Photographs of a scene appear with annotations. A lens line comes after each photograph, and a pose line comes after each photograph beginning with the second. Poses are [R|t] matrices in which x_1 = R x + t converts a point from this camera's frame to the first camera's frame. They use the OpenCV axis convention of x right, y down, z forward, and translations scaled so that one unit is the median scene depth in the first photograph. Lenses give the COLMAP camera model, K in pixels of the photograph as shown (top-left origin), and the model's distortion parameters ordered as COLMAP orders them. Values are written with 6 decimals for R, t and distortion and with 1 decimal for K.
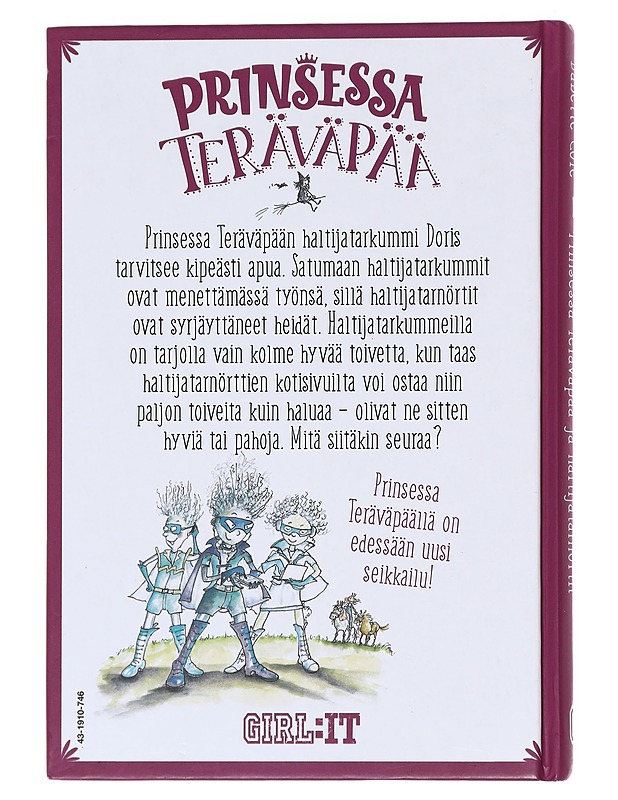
lens RADIAL K [[4334.1, 0, 308.7], [0, 4334.1, 400.5], [0, 0, 1]] dist [0.492430, 0.000000]
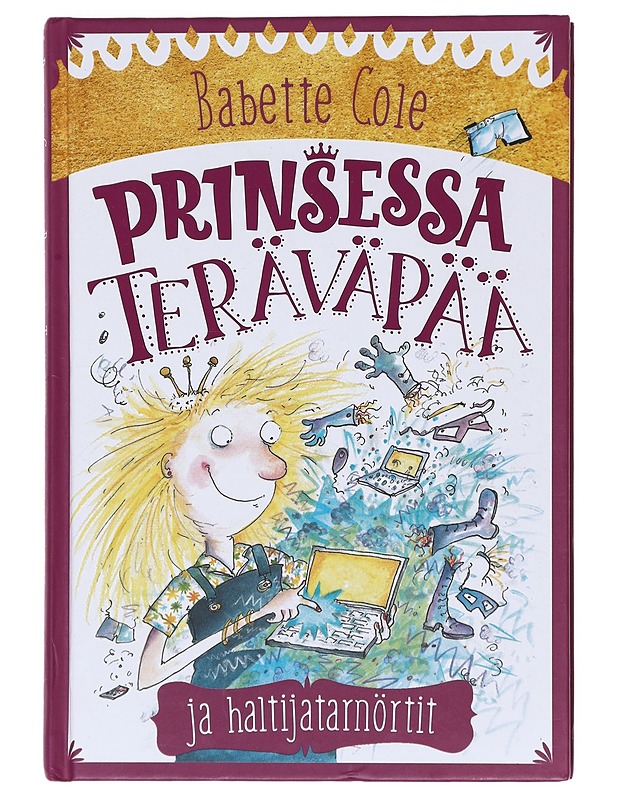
lens RADIAL K [[4334.1, 0, 309.8], [0, 4334.1, 399.4], [0, 0, 1]] dist [0.492430, 0.000000]
pose [[0.999998, 0.001427, -0.001145, -0.001326], [-0.001425, 0.999997, 0.001811, -0.043720], [0.001148, -0.001809, 0.999998, 0.368153]]
